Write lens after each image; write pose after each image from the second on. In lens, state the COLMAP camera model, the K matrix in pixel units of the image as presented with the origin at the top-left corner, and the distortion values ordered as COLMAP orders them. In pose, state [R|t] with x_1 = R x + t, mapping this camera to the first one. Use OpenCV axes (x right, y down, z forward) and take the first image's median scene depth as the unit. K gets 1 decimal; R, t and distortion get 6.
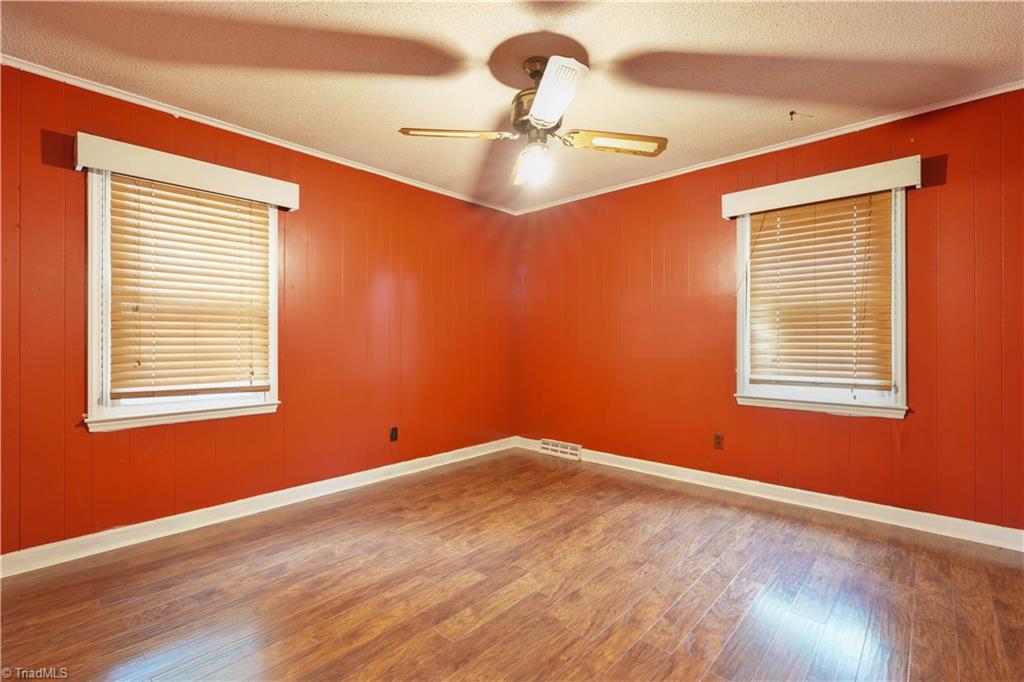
lens RADIAL K [[463.3, 0, 515.6], [0, 463.3, 340.6], [0, 0, 1]] dist [0.000542, 0.000133]
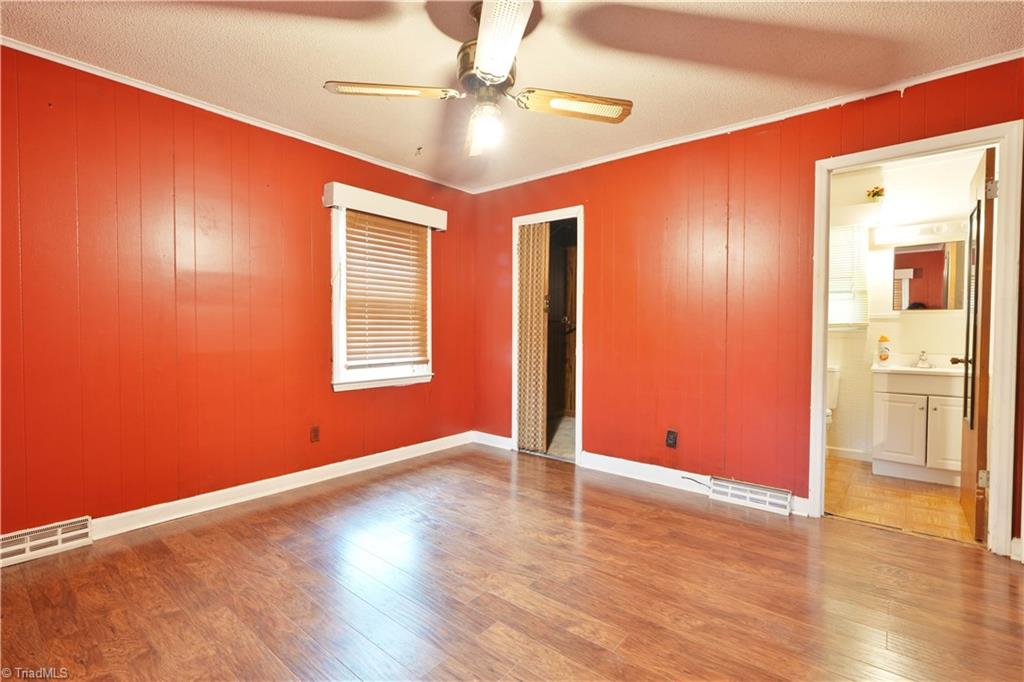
lens RADIAL K [[463.3, 0, 515.6], [0, 463.3, 340.6], [0, 0, 1]] dist [0.000542, 0.000133]
pose [[-0.048583, -0.025533, 0.998493, -0.660684], [-0.006256, 0.999661, 0.025259, -0.004120], [-0.998800, -0.005019, -0.048727, 0.772298]]
